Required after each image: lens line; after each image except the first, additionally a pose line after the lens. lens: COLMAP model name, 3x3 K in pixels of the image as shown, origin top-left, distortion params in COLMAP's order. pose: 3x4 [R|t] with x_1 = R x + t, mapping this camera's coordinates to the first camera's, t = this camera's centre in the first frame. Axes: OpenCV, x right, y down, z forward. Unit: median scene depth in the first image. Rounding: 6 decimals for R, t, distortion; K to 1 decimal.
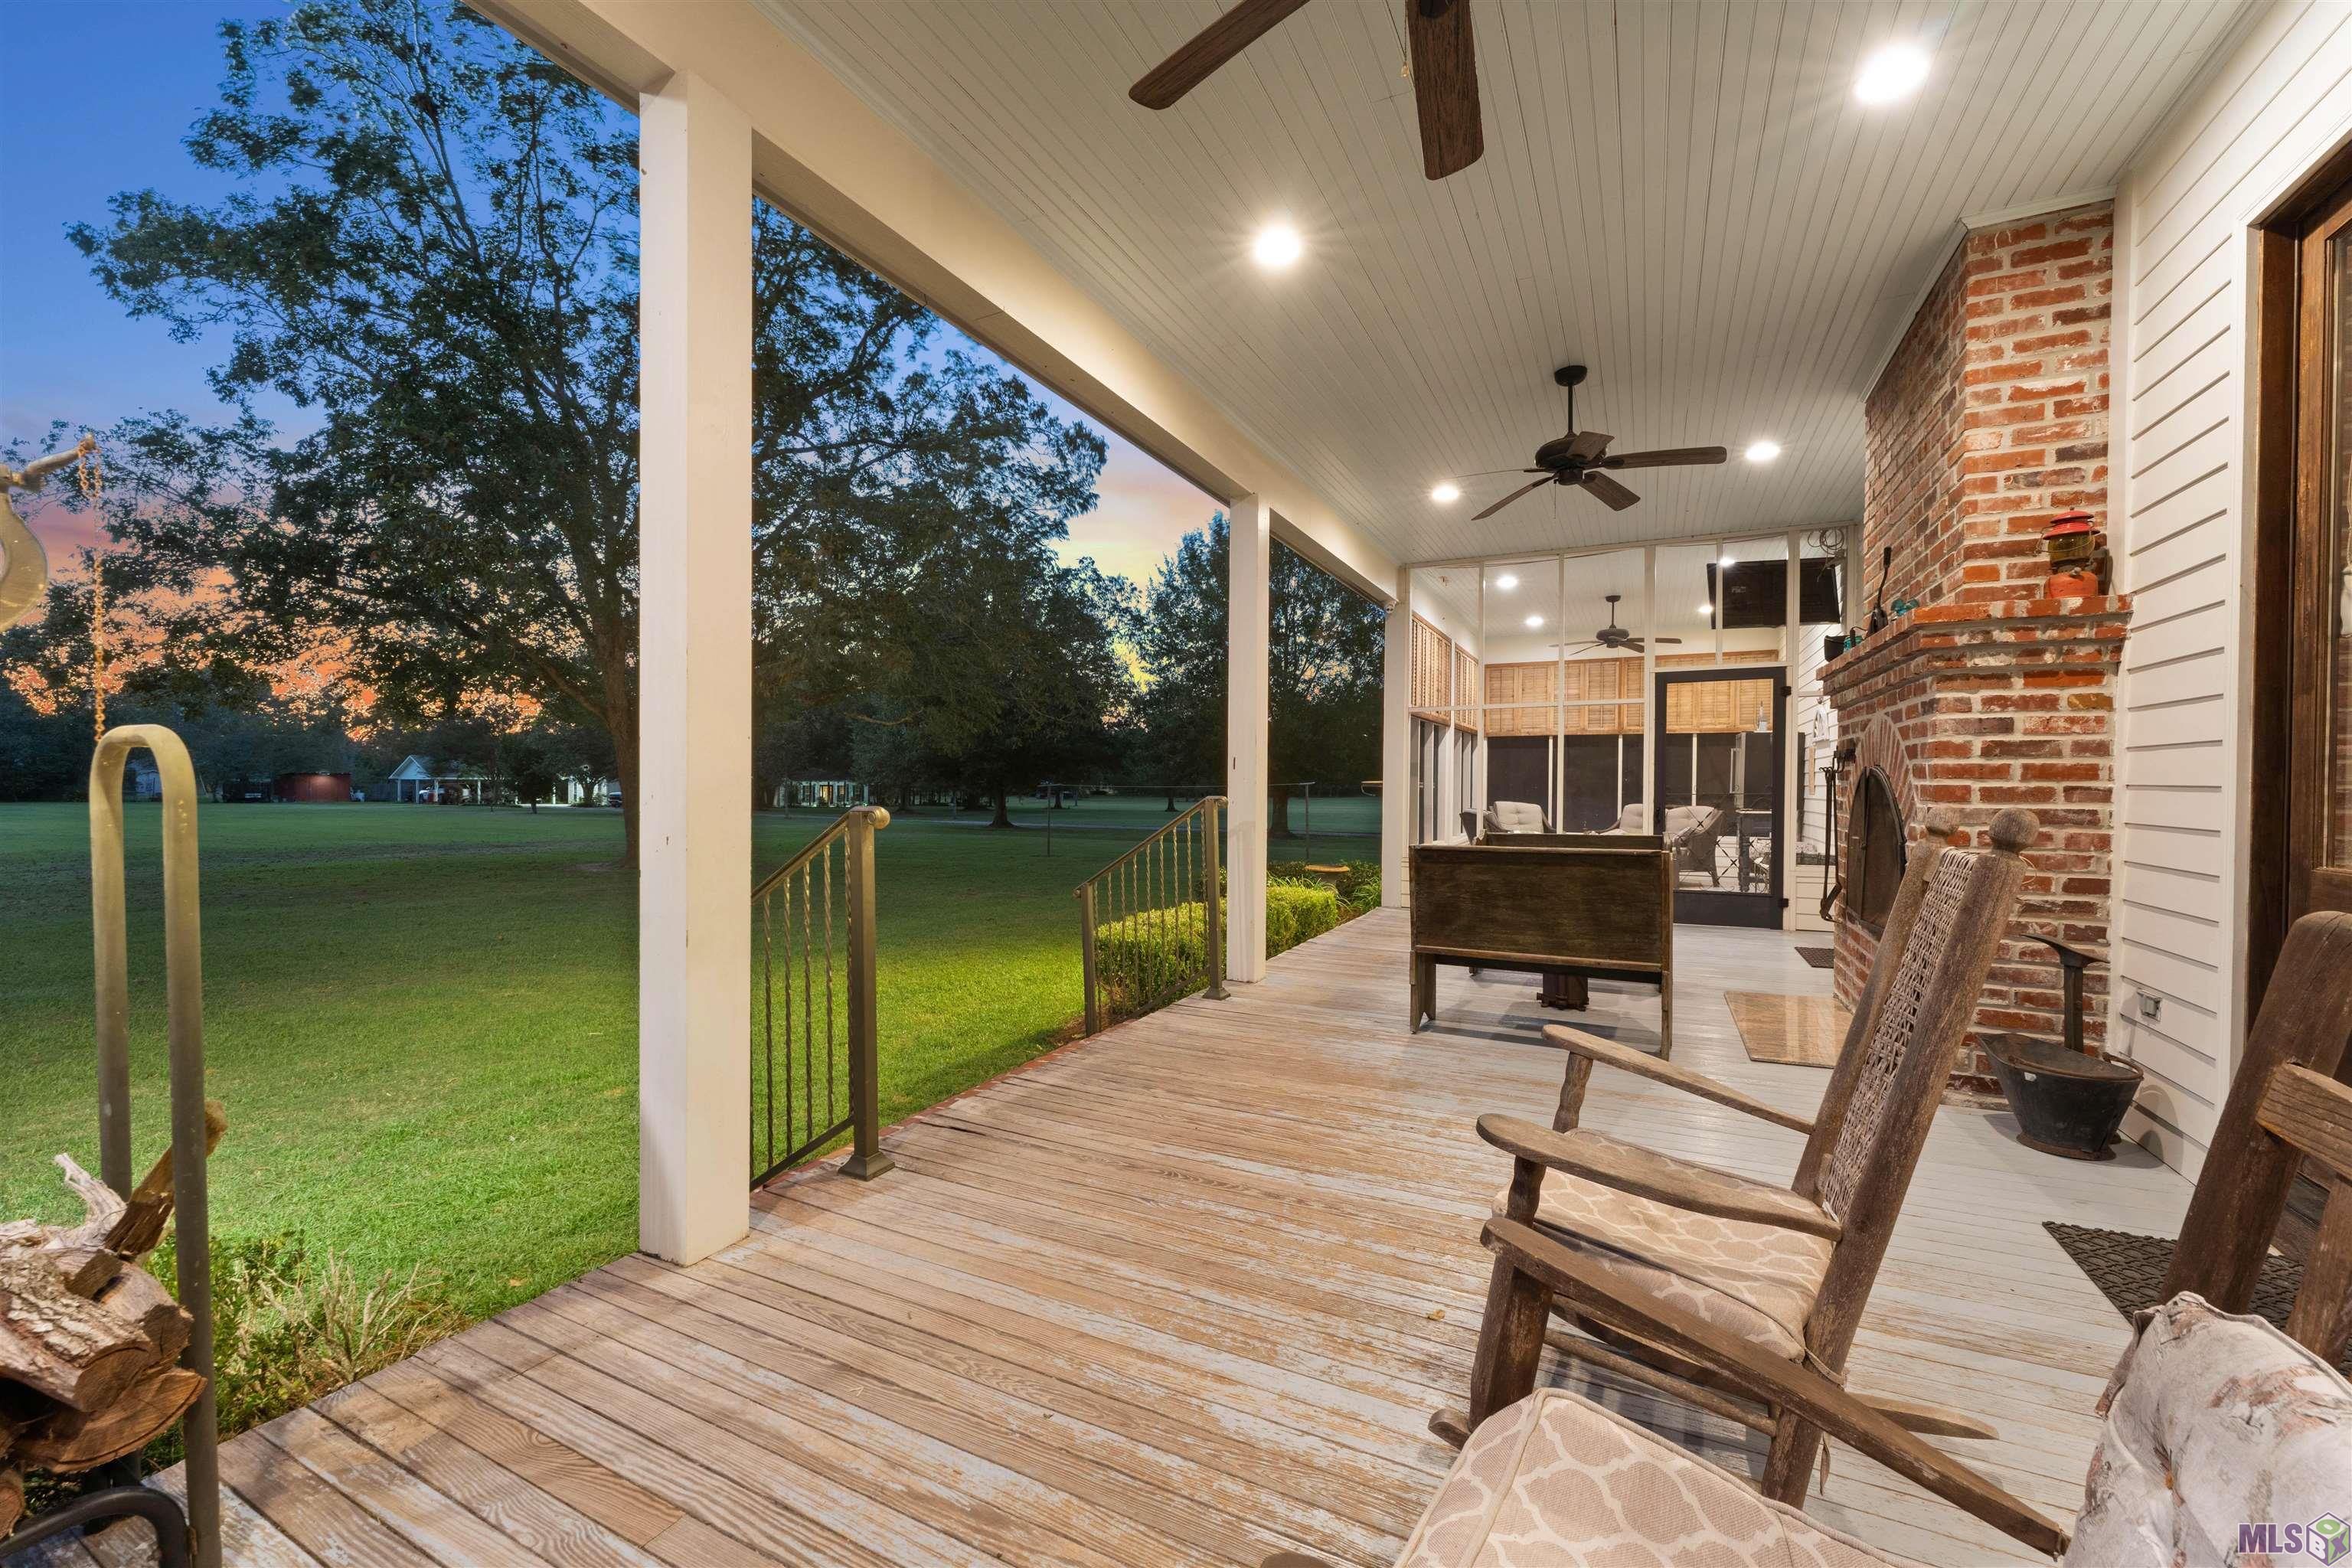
lens RADIAL K [[921.0, 0, 1190.8], [0, 921.0, 790.8], [0, 0, 1]] dist [0.002056, 0.000094]
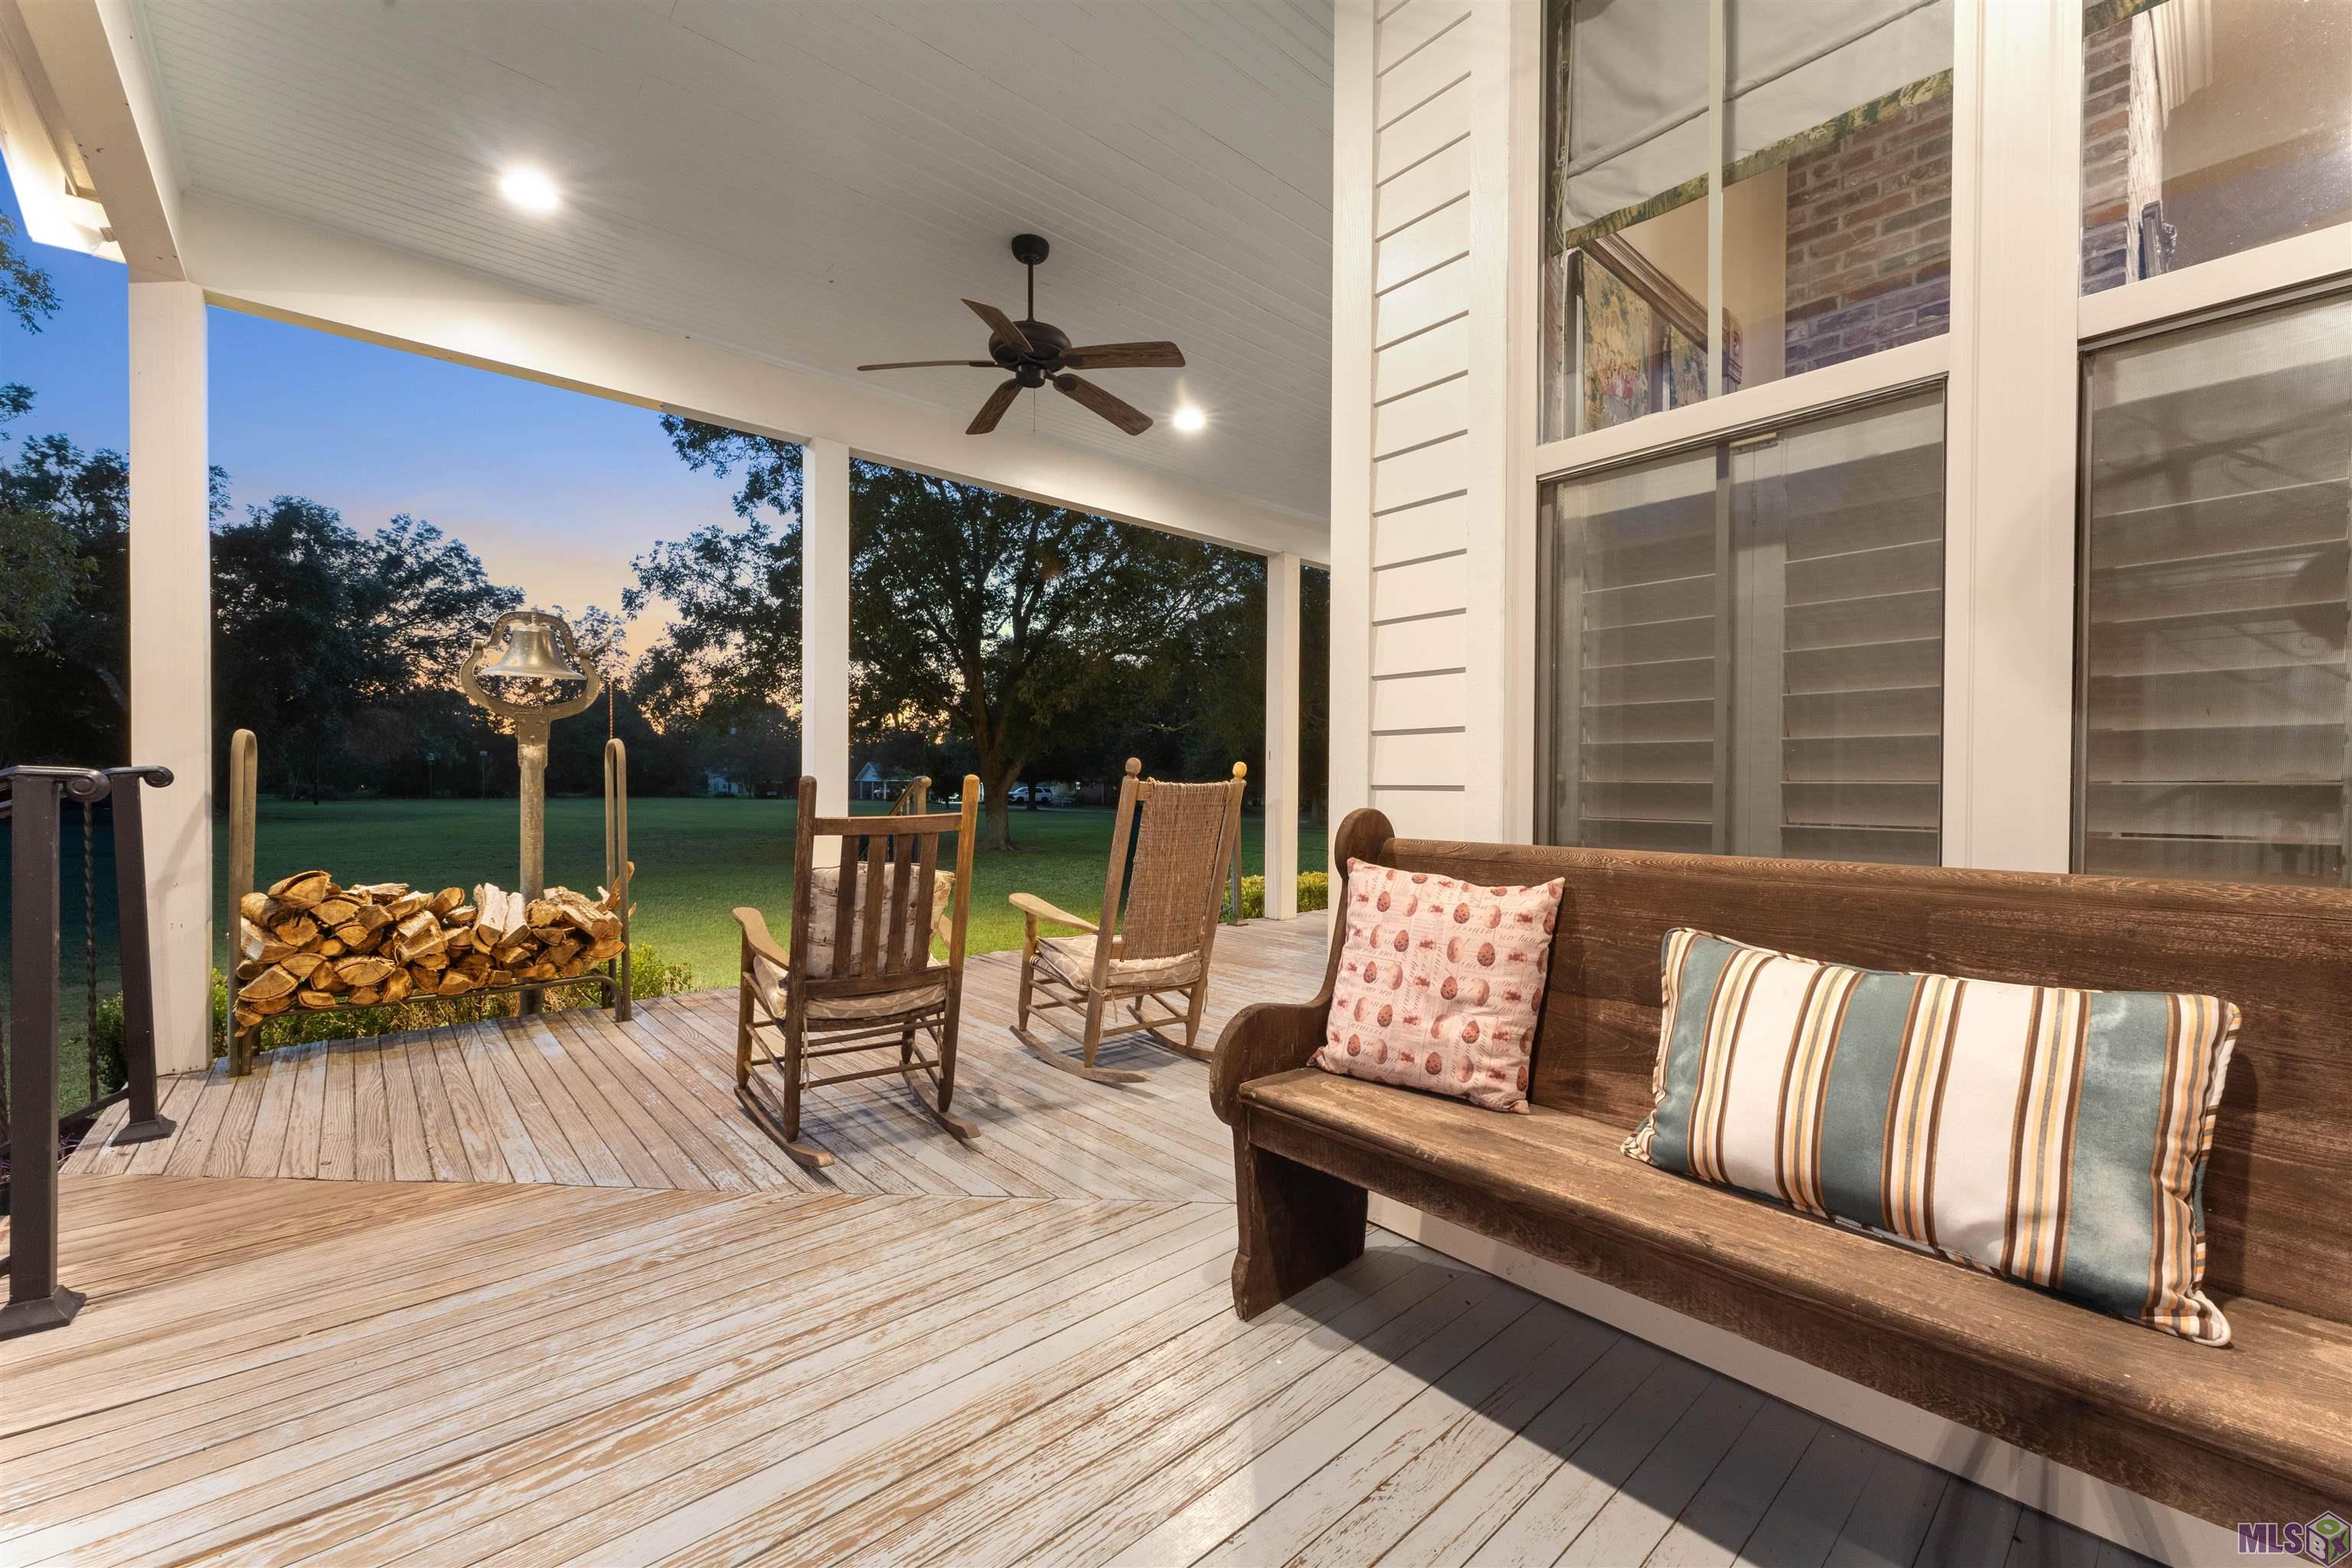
lens RADIAL K [[921.0, 0, 1159.8], [0, 921.0, 787.2], [0, 0, 1]] dist [0.002056, 0.000094]
pose [[0.922517, 0.009457, -0.385841, 0.097786], [-0.013377, 0.999883, -0.007474, -0.000421], [0.385725, 0.012056, 0.922535, -0.056572]]
